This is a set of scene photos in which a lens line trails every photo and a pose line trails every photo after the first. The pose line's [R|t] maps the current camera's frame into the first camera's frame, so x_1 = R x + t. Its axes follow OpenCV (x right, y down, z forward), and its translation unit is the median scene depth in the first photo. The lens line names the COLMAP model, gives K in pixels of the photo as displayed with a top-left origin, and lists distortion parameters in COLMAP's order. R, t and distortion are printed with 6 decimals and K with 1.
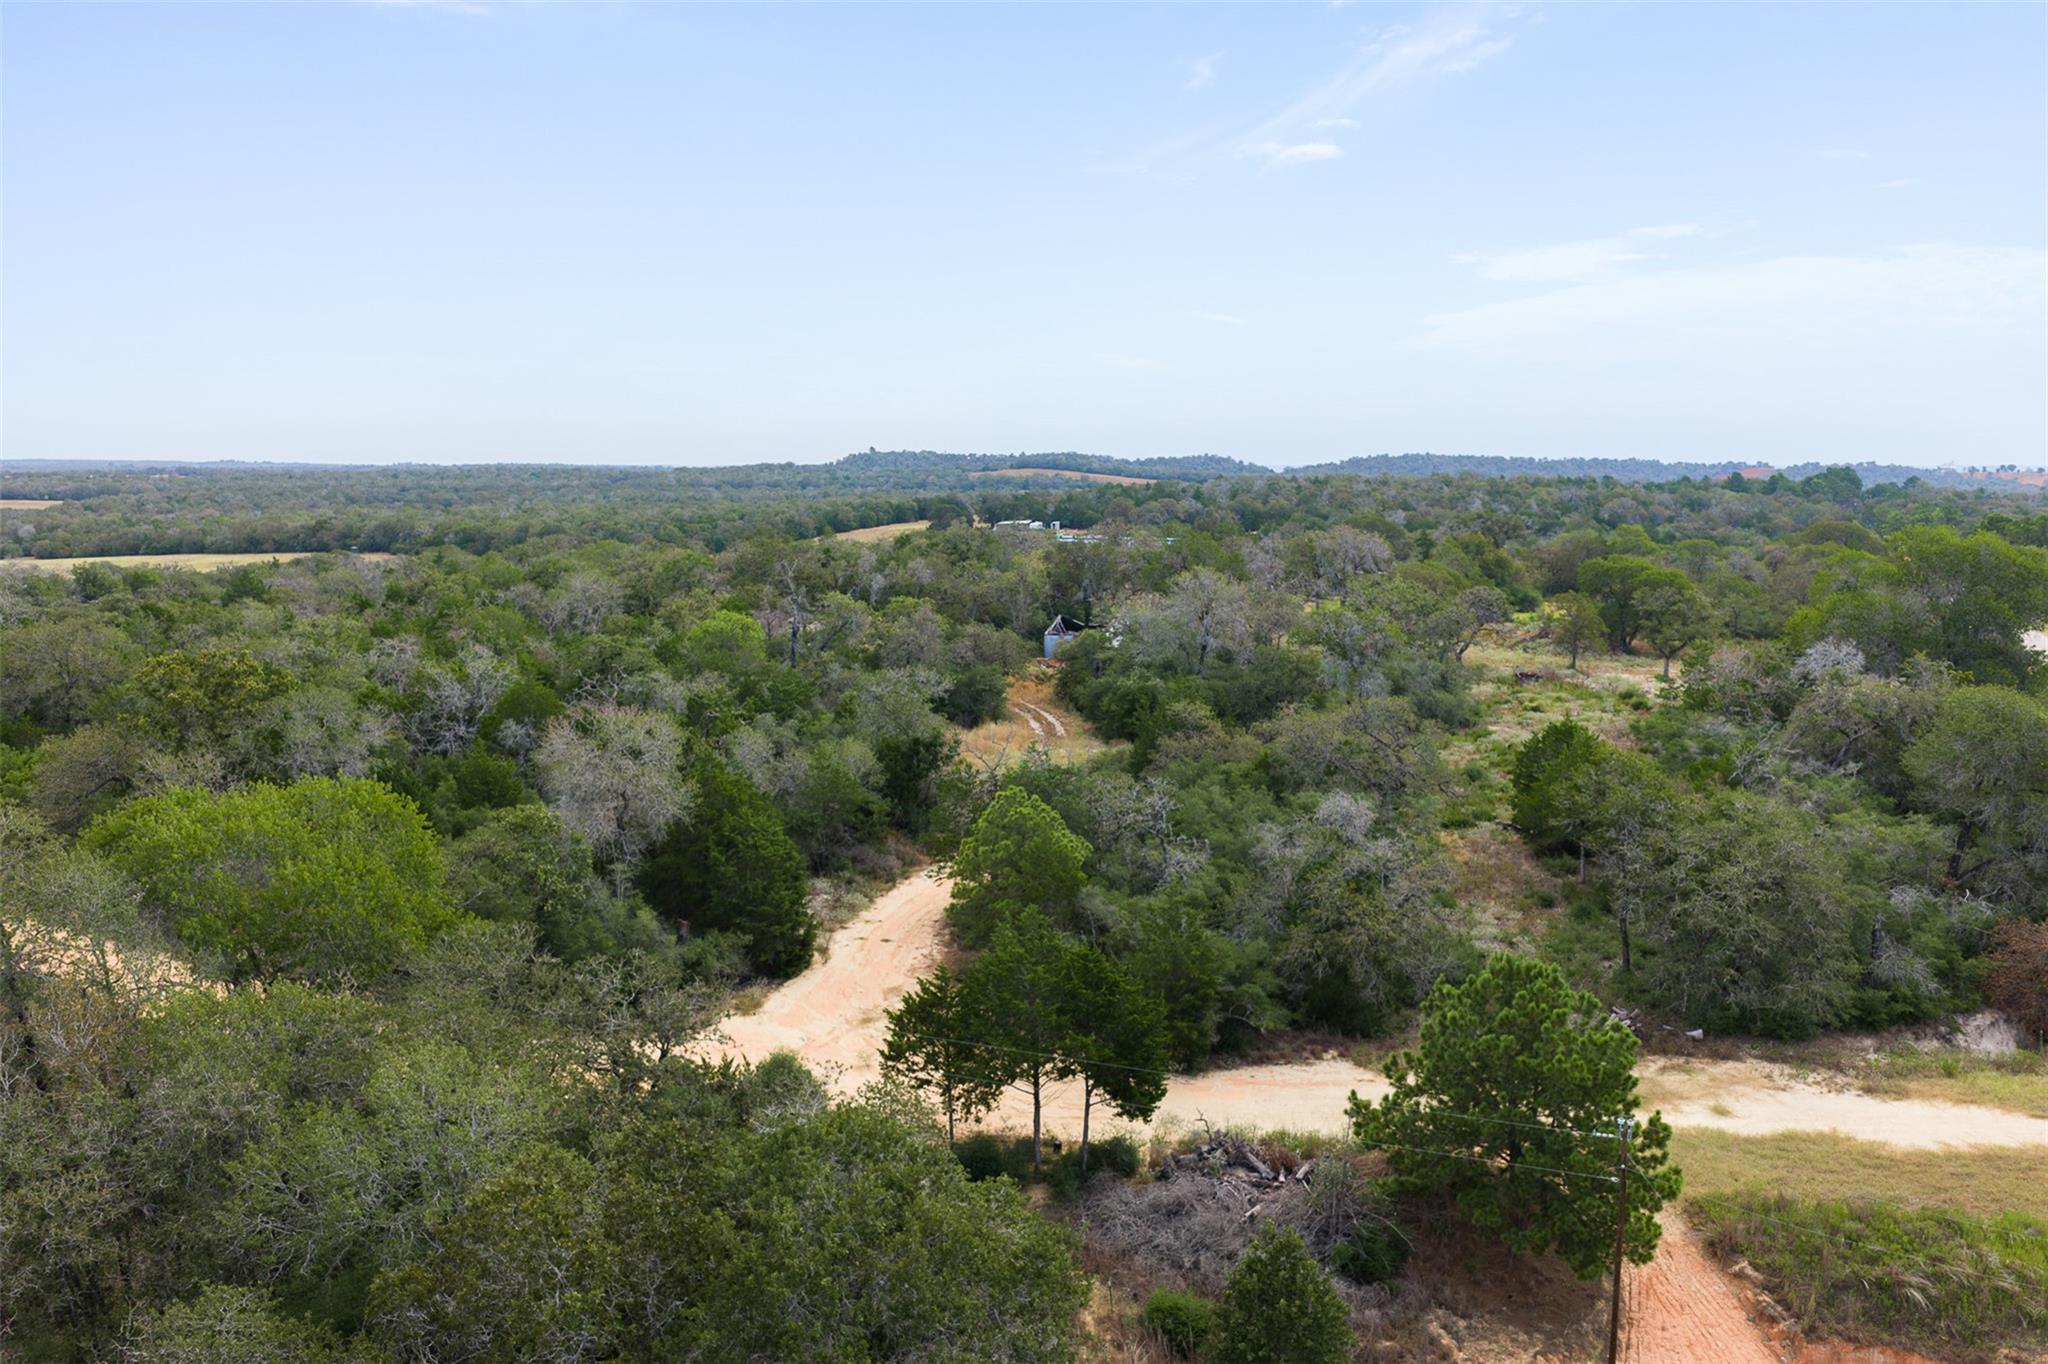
lens RADIAL K [[1696.5, 0, 1018.1], [0, 1696.5, 664.0], [0, 0, 1]] dist [0.019234, -0.049935]
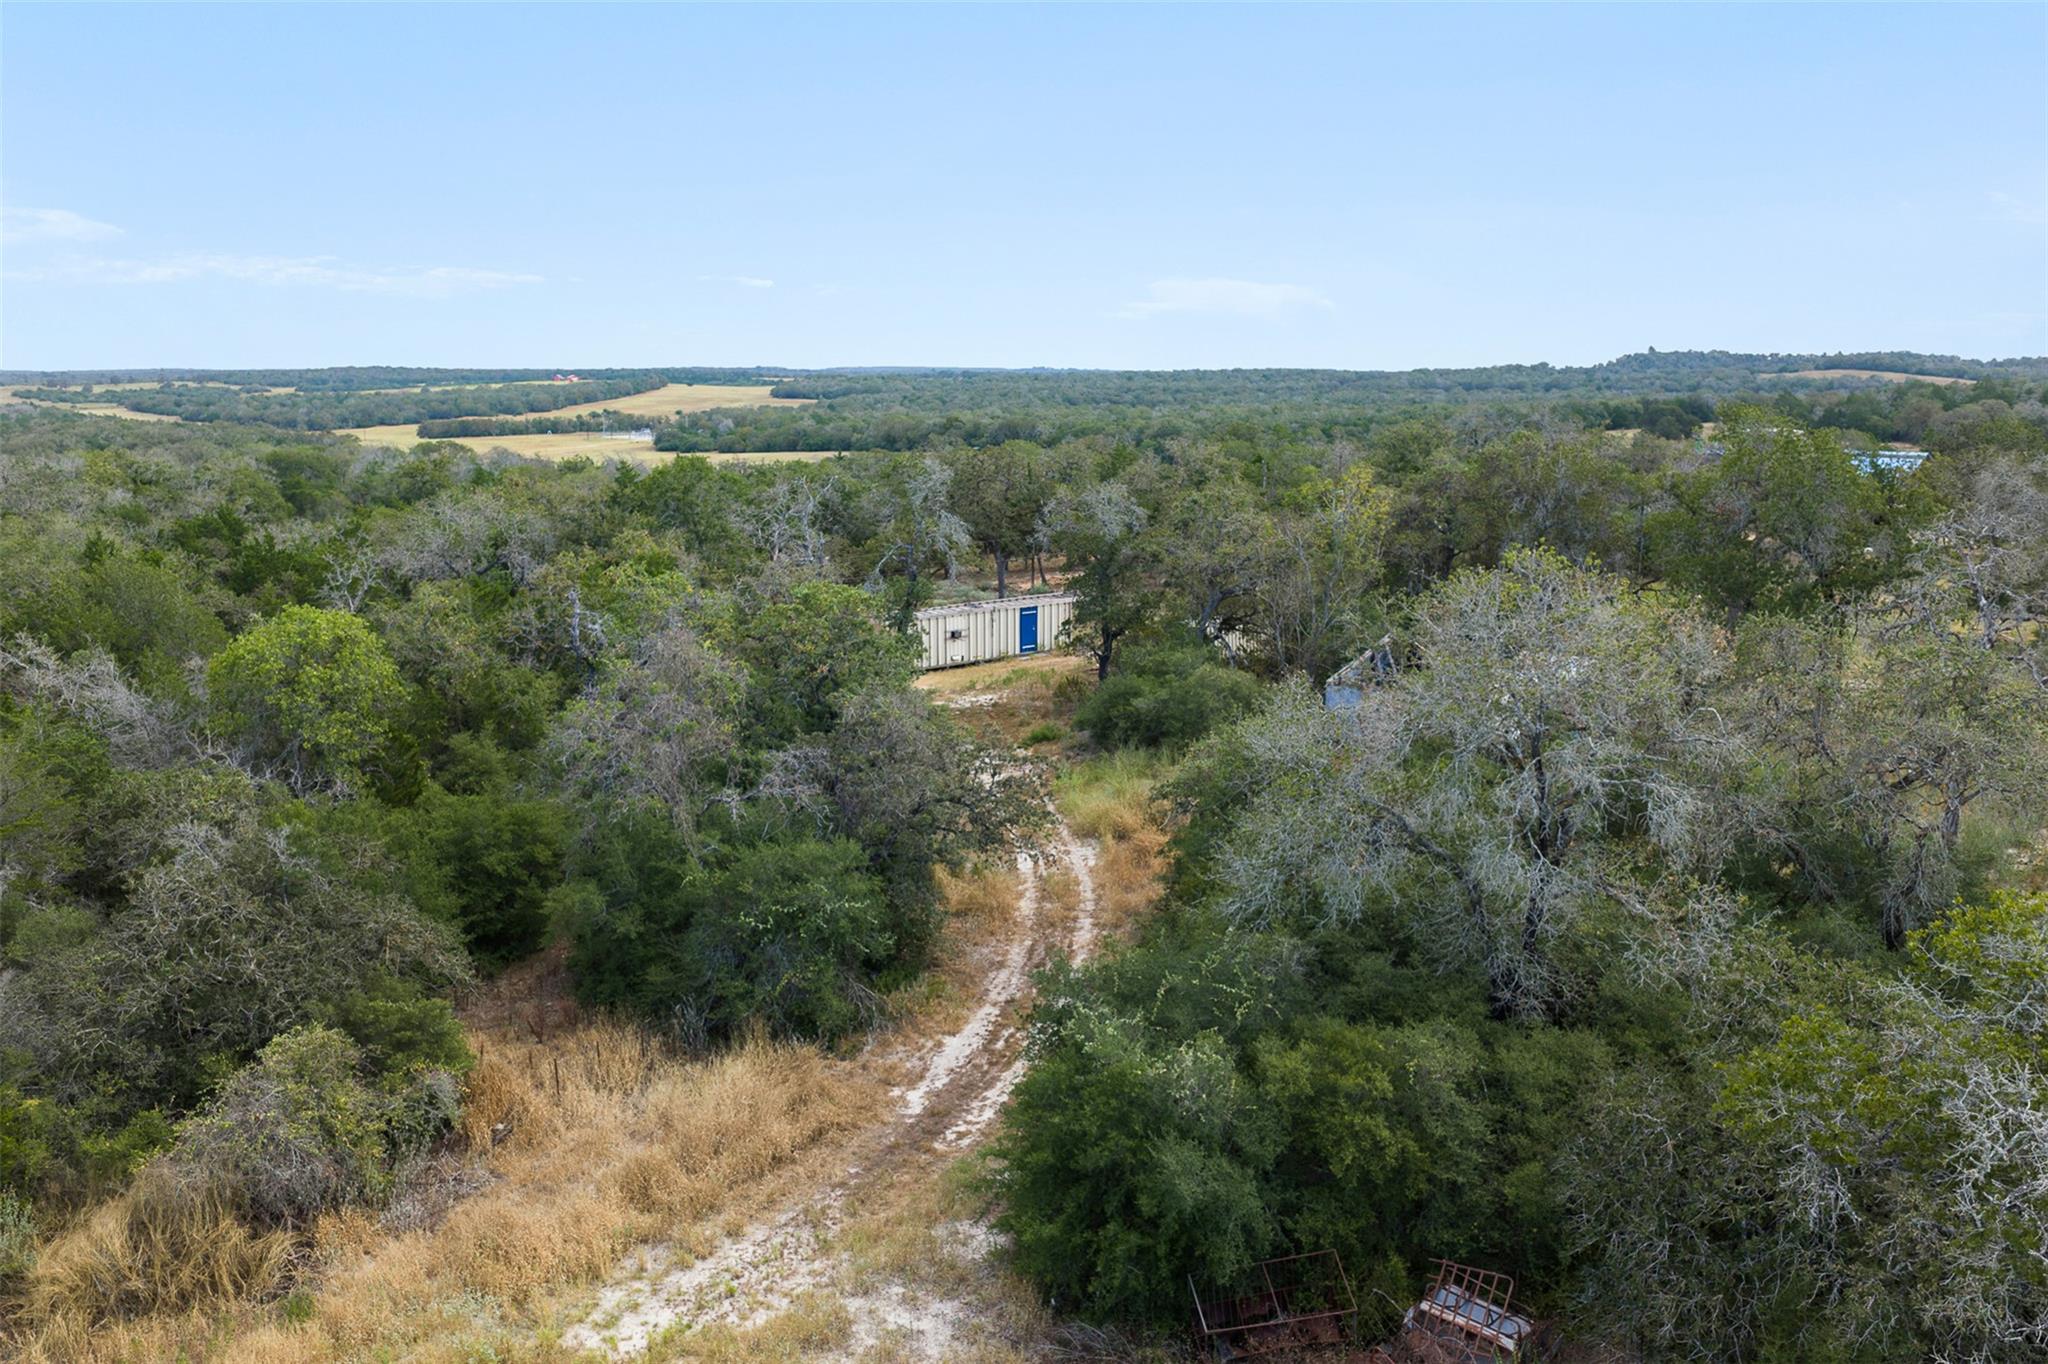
lens RADIAL K [[1694.7, 0, 1024.0], [0, 1694.7, 682.0], [0, 0, 1]] dist [0.003258, -0.009790]
pose [[0.900874, 0.077961, -0.427022, 0.031022], [-0.050334, 0.995865, 0.075626, -0.011387], [0.431152, -0.046636, 0.901073, 0.158506]]
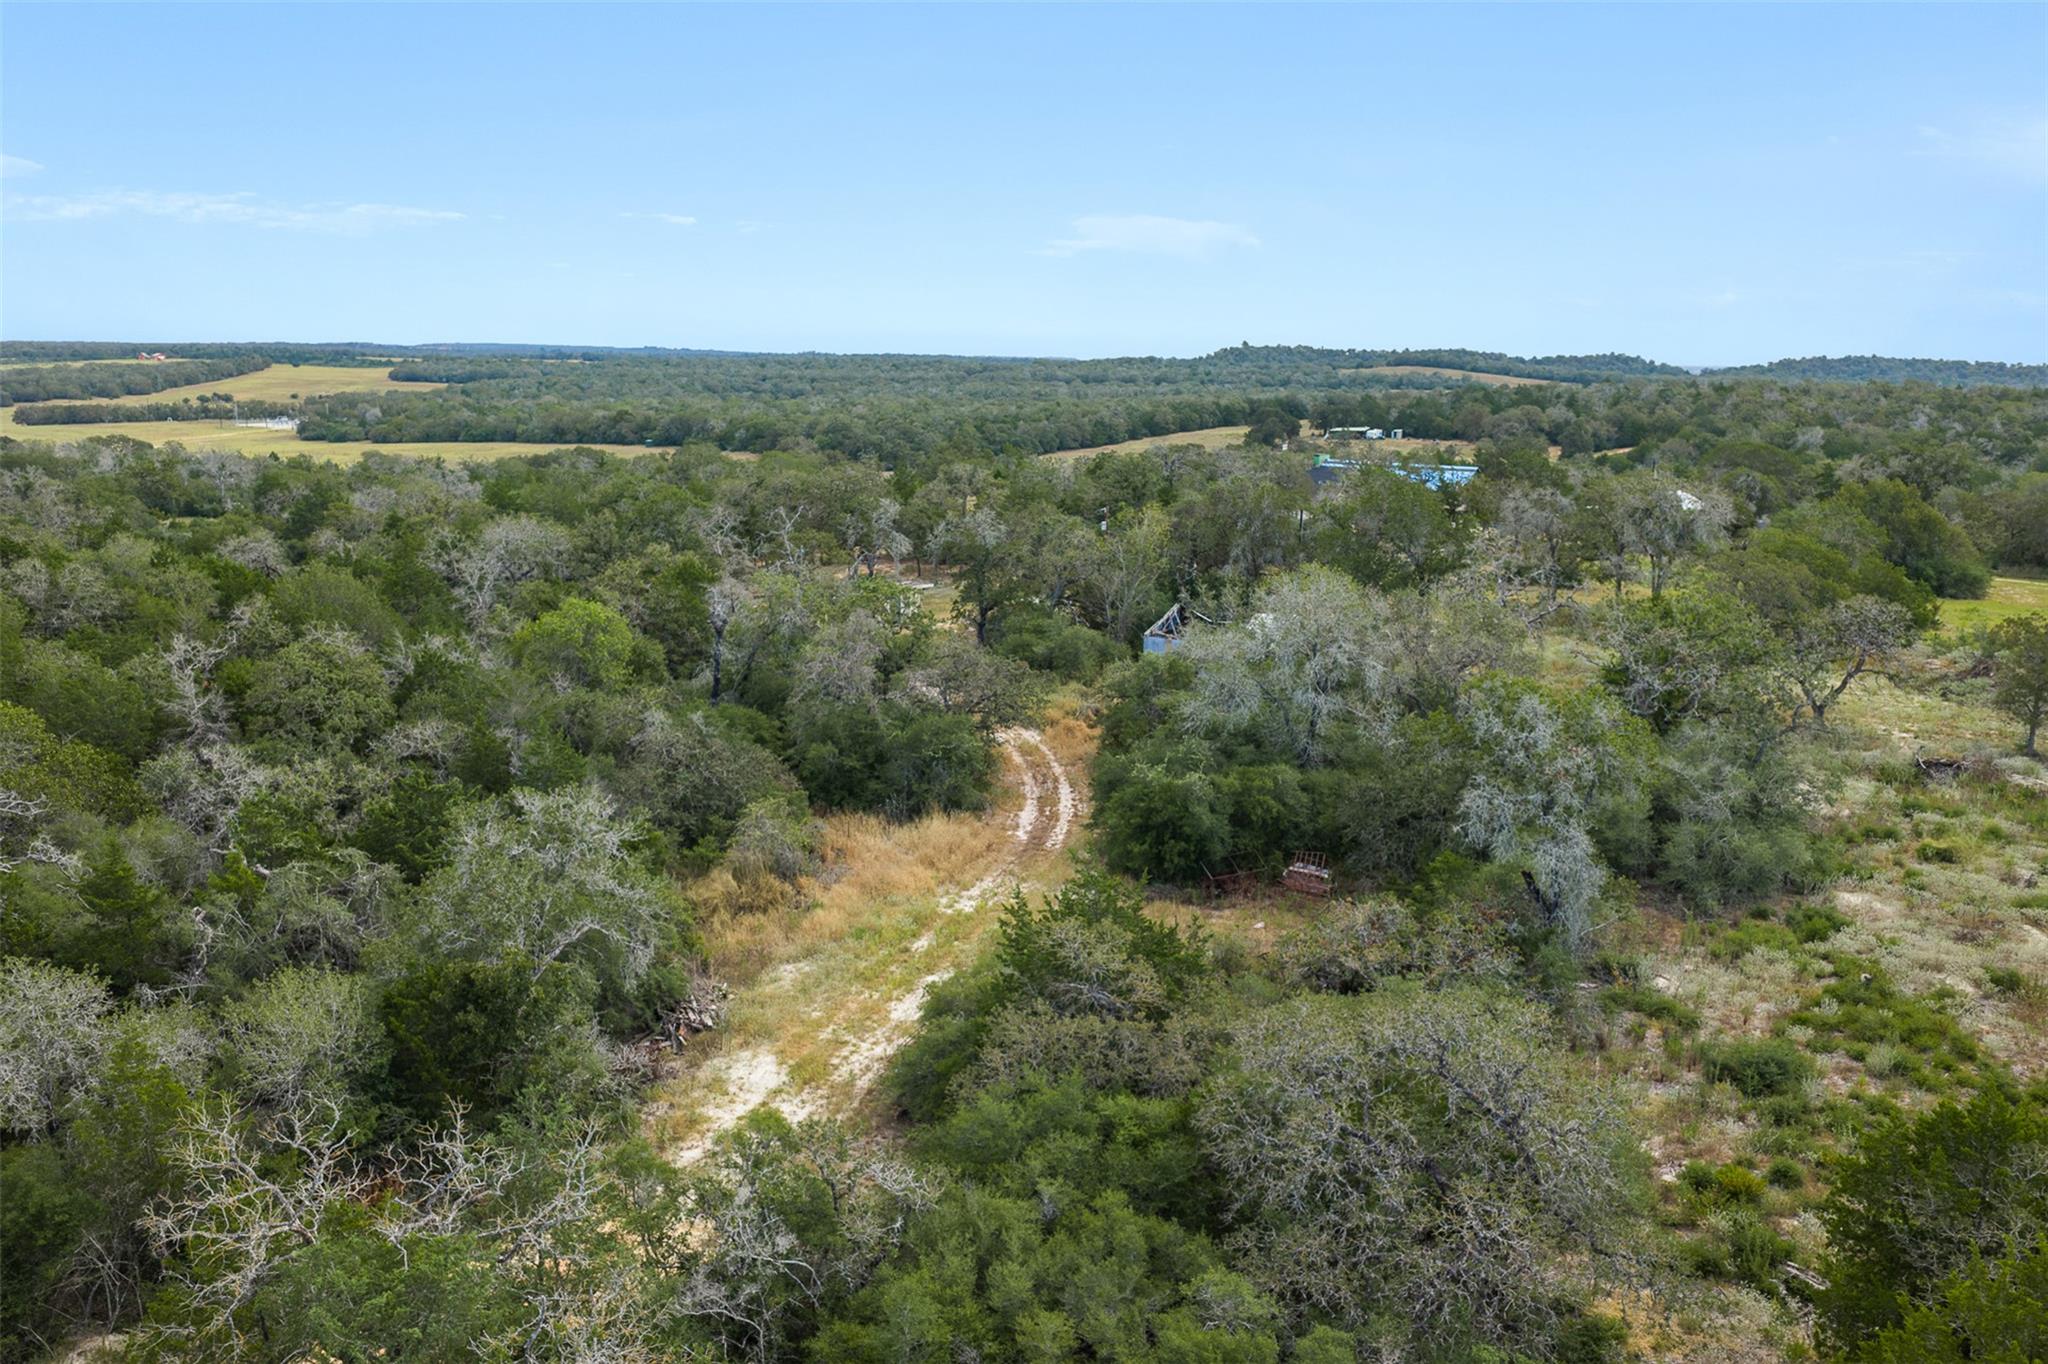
lens RADIAL K [[1696.5, 0, 1018.1], [0, 1696.5, 664.0], [0, 0, 1]] dist [0.019234, -0.049935]
pose [[0.974019, 0.053437, -0.220070, 0.029156], [-0.039859, 0.997044, 0.065686, -0.012284], [0.222930, -0.055208, 0.973270, 0.090095]]
